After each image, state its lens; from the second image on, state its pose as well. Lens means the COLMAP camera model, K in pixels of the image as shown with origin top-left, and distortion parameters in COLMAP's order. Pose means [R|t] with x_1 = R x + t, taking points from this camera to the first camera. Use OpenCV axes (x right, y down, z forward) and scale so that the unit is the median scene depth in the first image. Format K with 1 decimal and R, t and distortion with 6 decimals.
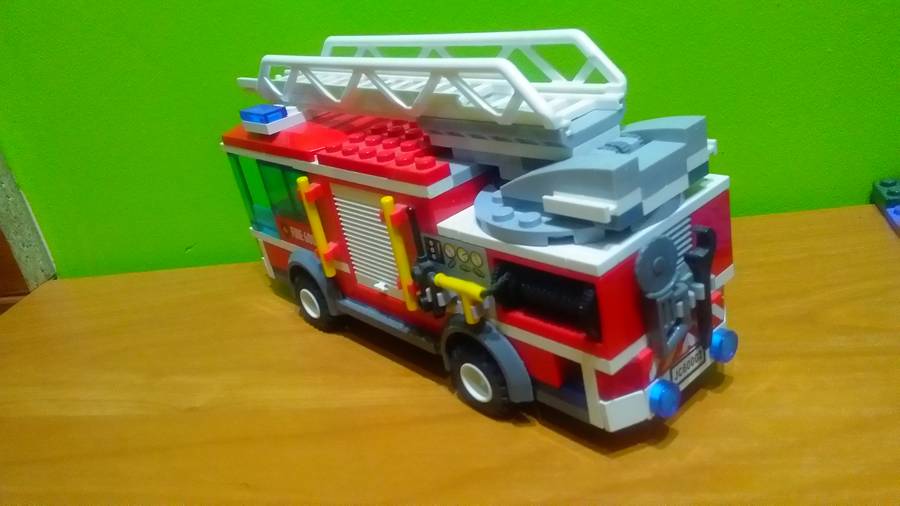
lens RADIAL K [[723.4, 0, 450.0], [0, 723.4, 253.0], [0, 0, 1]] dist [0.075000, 0.000541]
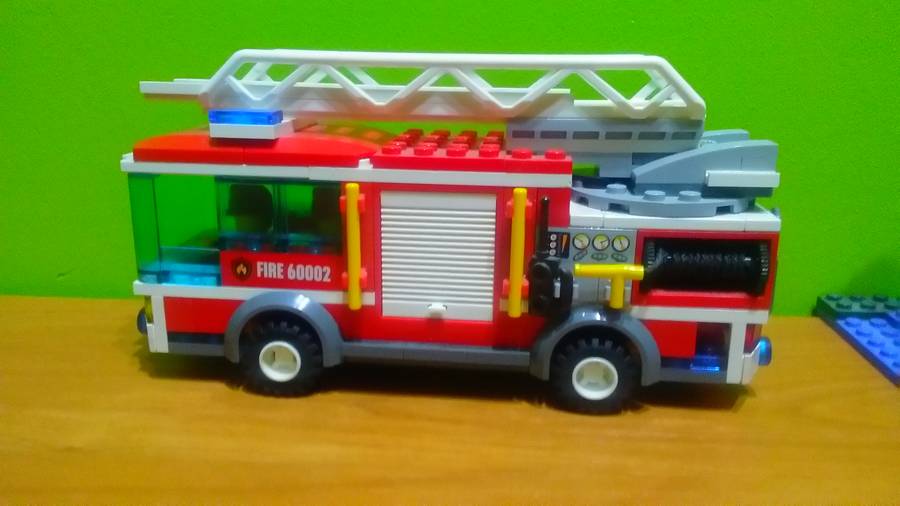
lens RADIAL K [[723.4, 0, 450.0], [0, 723.4, 253.0], [0, 0, 1]] dist [0.075000, 0.000541]
pose [[0.707368, 0.037097, 0.705871, -0.728685], [0.146806, 0.969136, -0.198050, 0.161093], [-0.691432, 0.243720, 0.680090, 0.385915]]
